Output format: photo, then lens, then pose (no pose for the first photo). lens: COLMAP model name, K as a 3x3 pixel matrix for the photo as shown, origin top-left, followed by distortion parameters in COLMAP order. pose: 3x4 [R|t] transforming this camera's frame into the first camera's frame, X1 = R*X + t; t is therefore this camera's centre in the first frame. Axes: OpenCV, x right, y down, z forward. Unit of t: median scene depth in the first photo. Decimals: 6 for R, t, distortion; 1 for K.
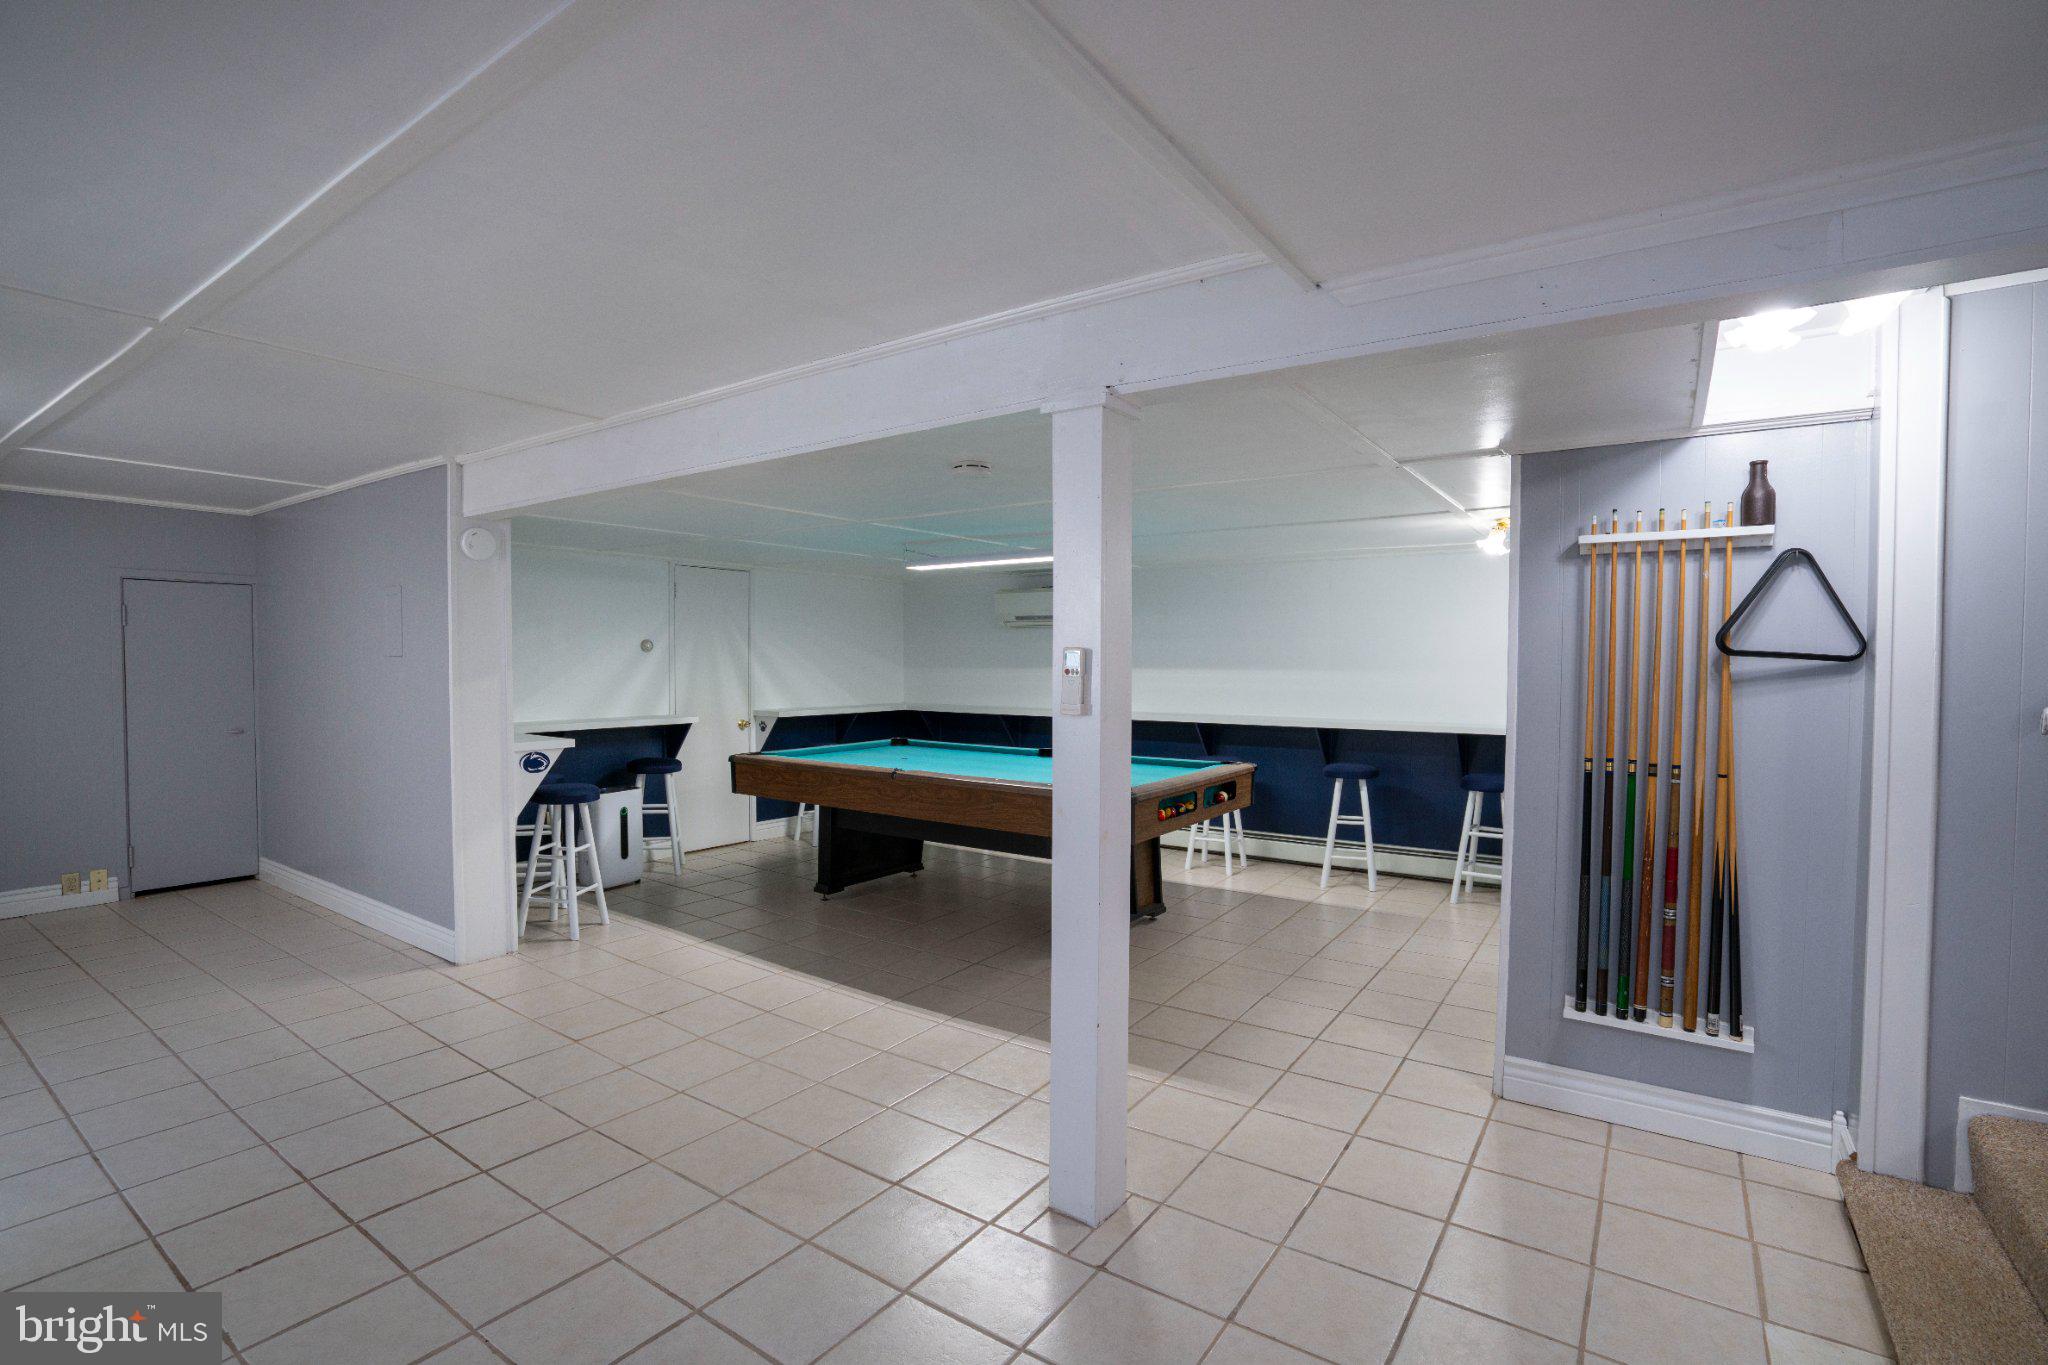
lens RADIAL K [[947.9, 0, 1022.9], [0, 947.9, 687.5], [0, 0, 1]] dist [-0.064535, 0.028766]
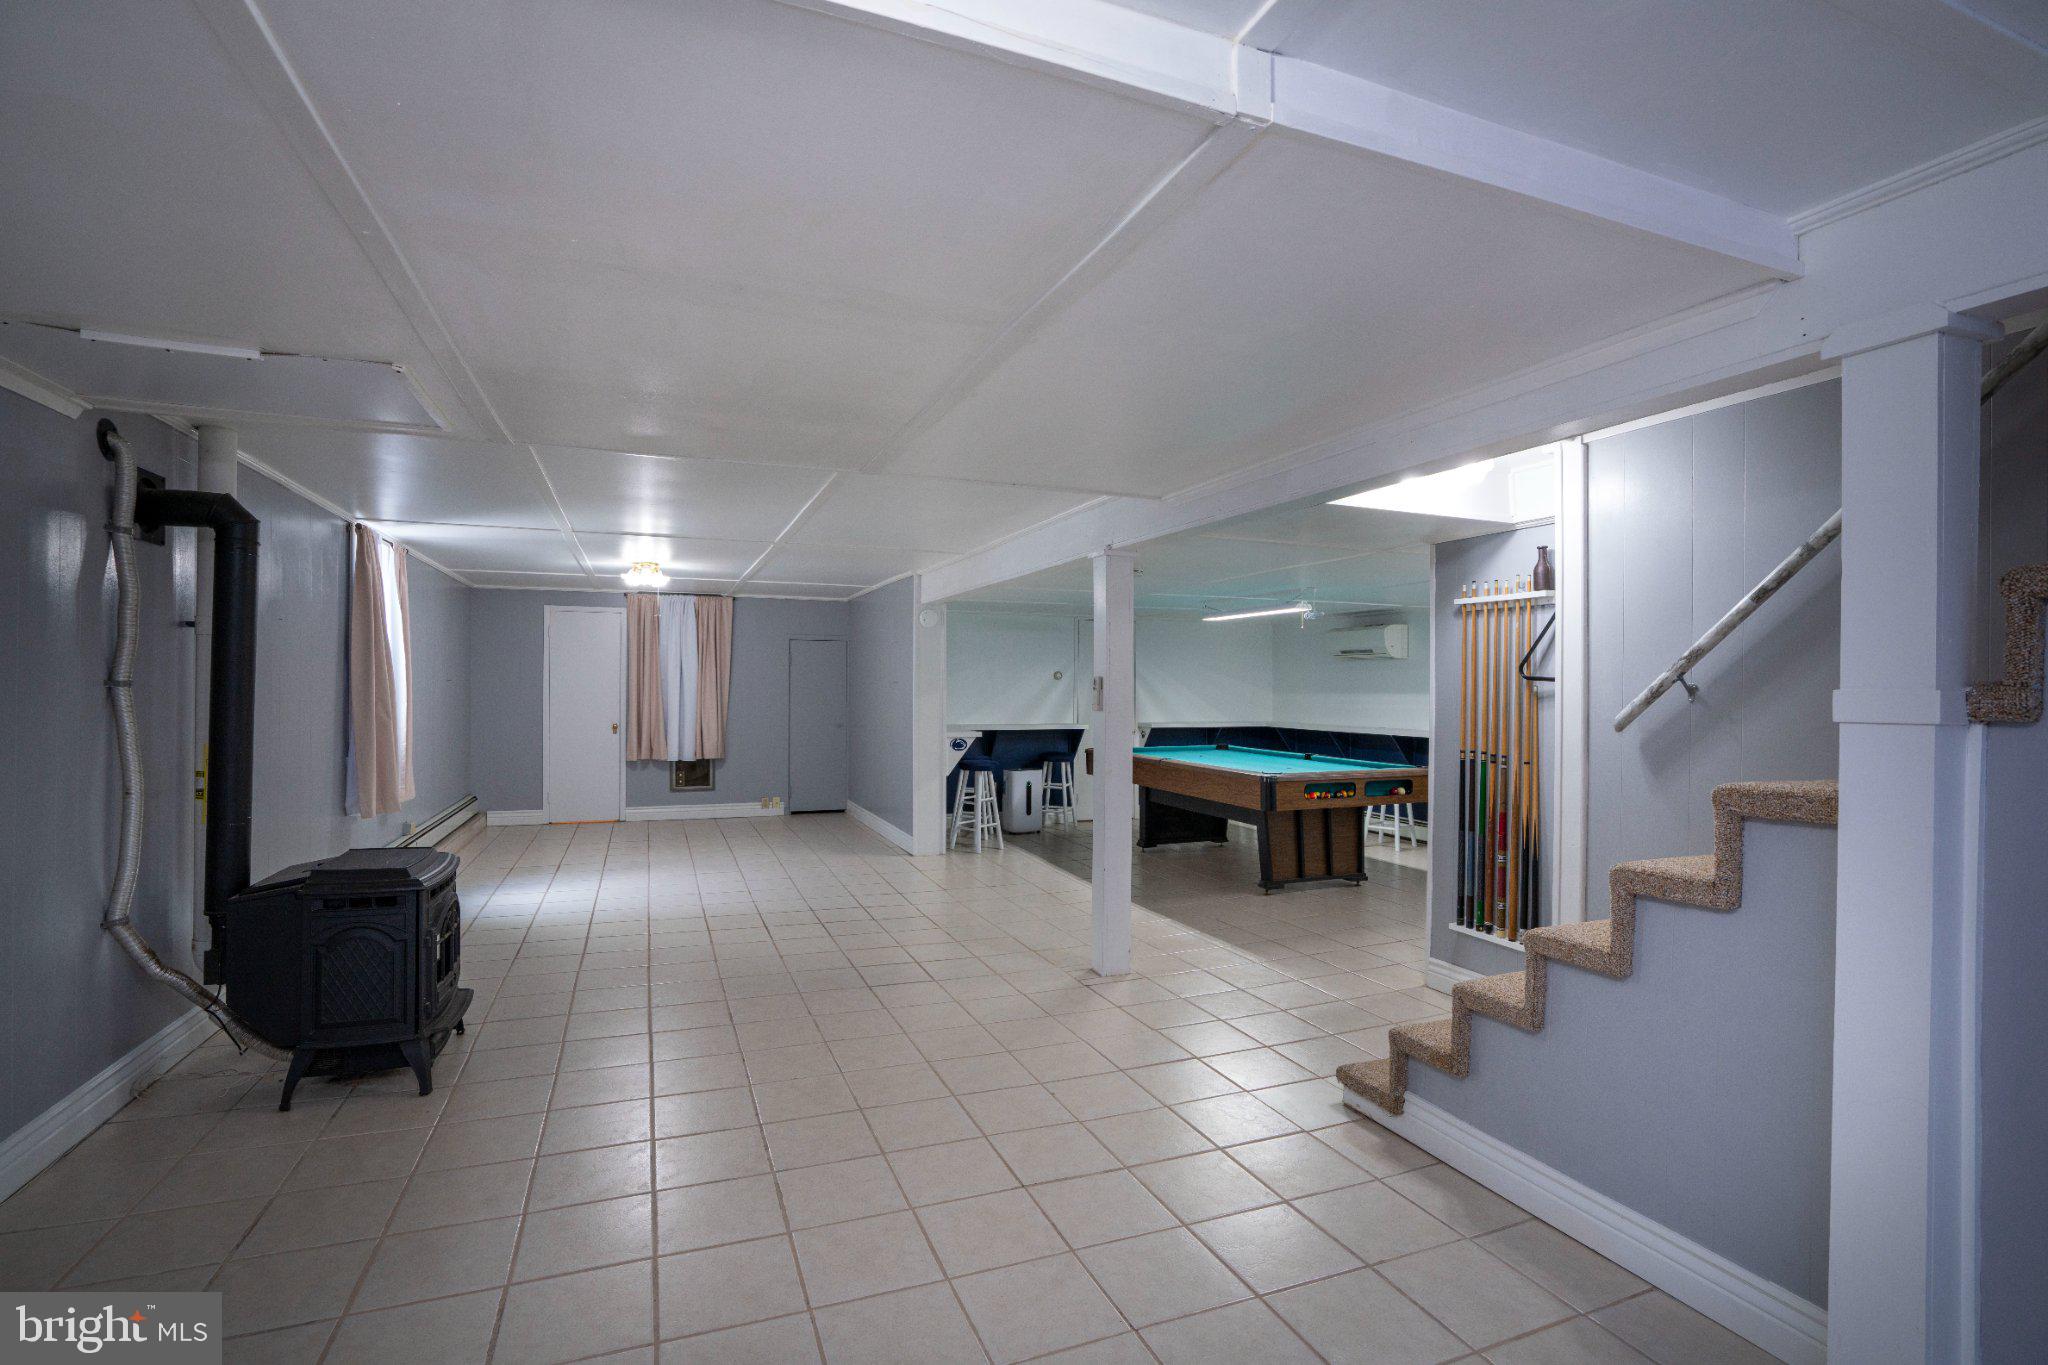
lens RADIAL K [[947.9, 0, 1022.9], [0, 947.9, 687.5], [0, 0, 1]] dist [-0.064535, 0.028766]
pose [[0.836239, 0.002715, -0.548358, 0.697558], [-0.019279, 0.999515, -0.024451, 0.021913], [0.548026, 0.031018, 0.835886, -0.510469]]
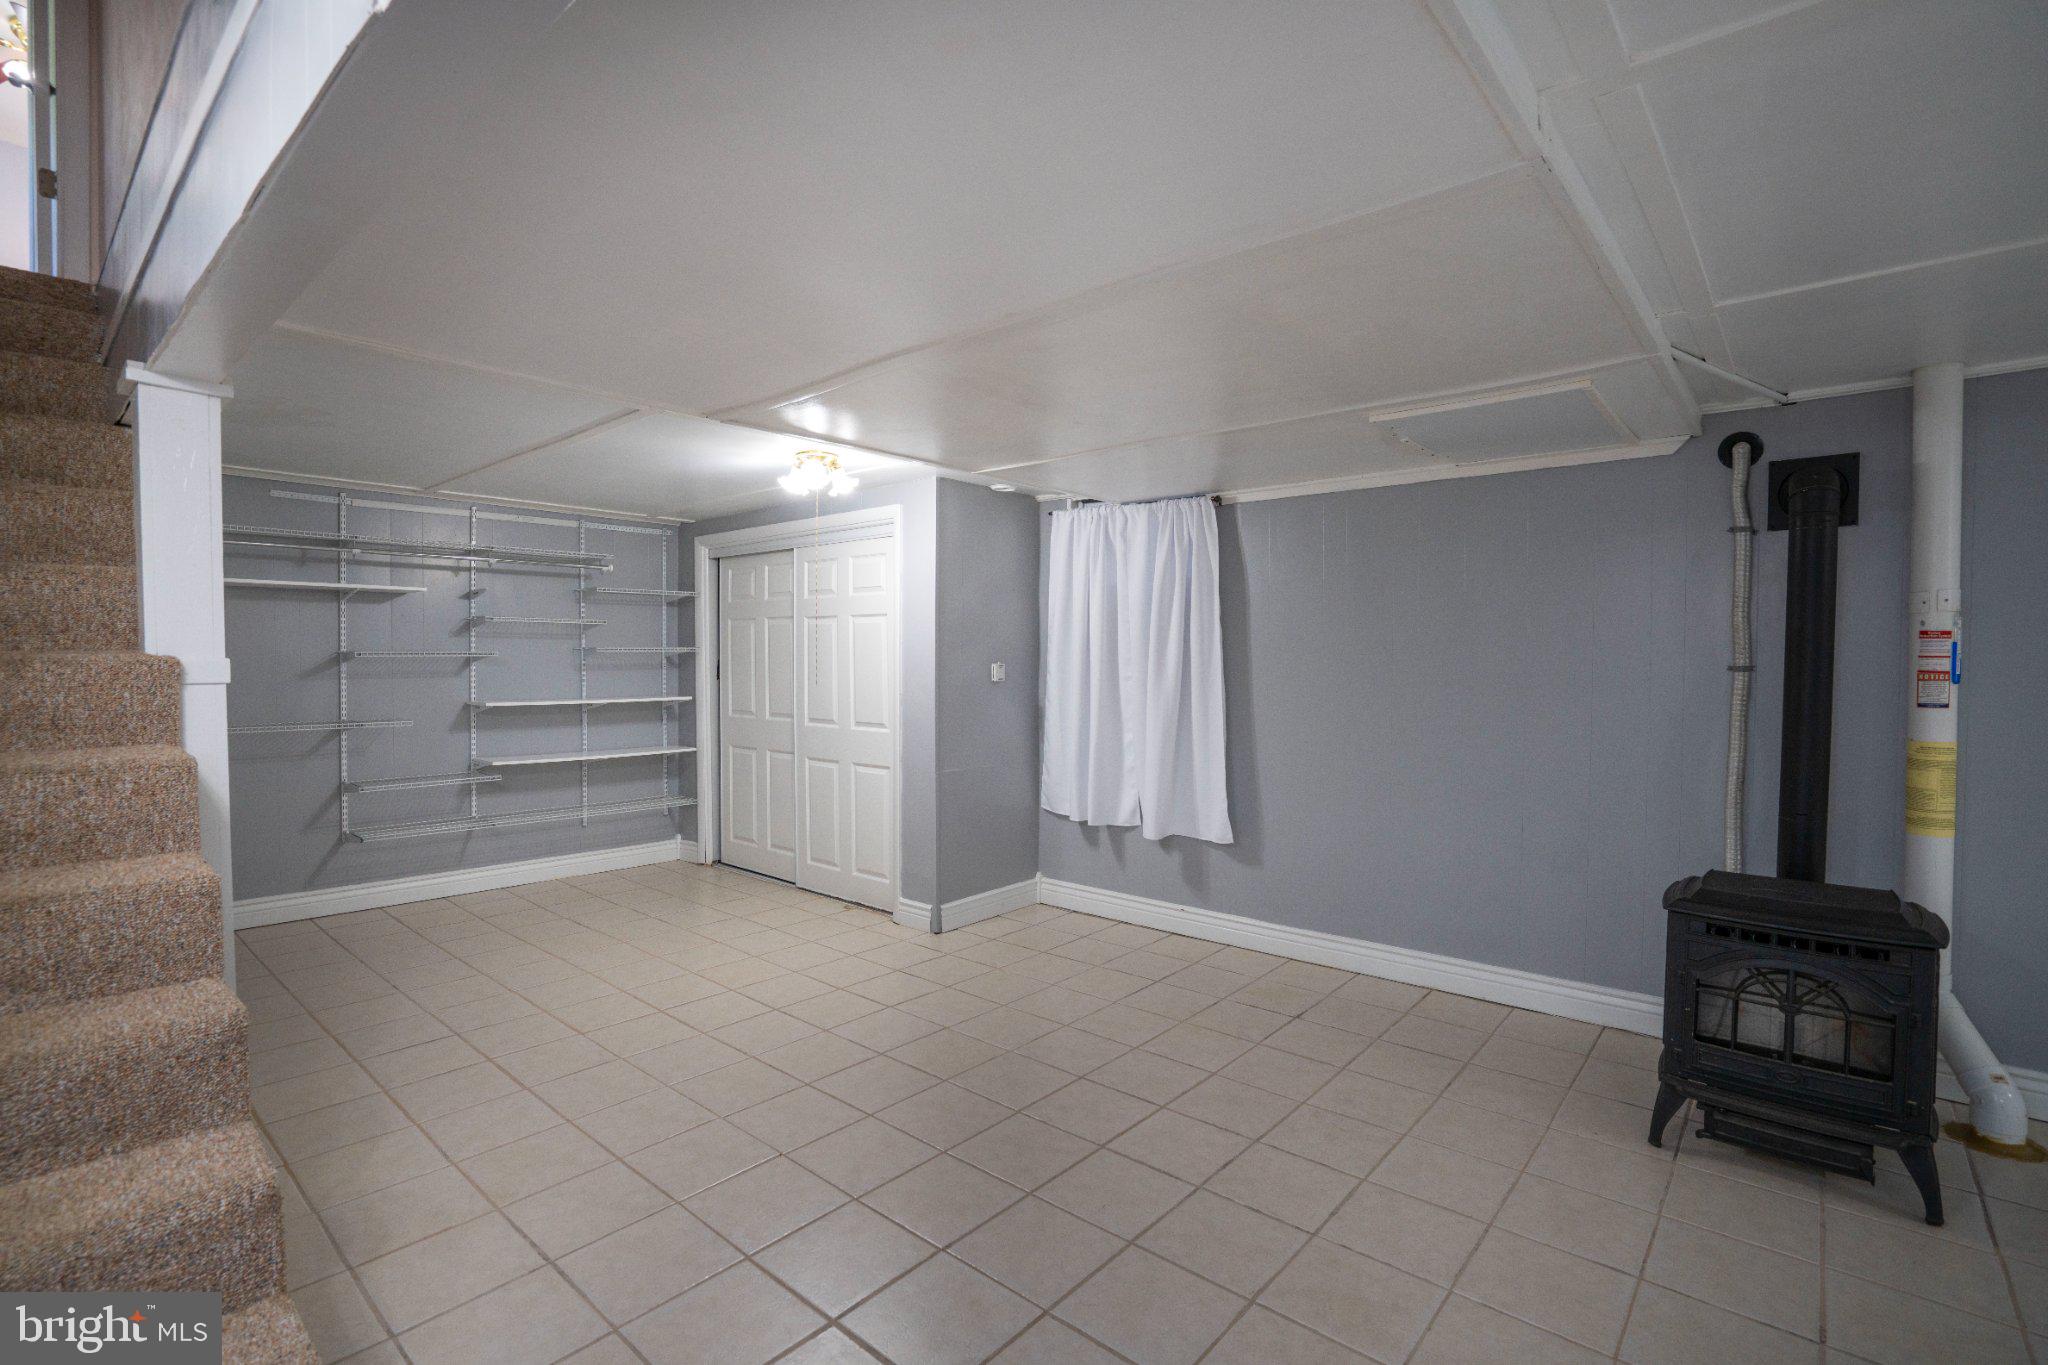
lens RADIAL K [[947.9, 0, 1022.9], [0, 947.9, 687.5], [0, 0, 1]] dist [-0.064535, 0.028766]
pose [[-0.993917, -0.011814, 0.109492, 0.155847], [-0.005682, 0.998407, 0.056142, -0.016268], [-0.109981, 0.055179, -0.992401, 0.761182]]
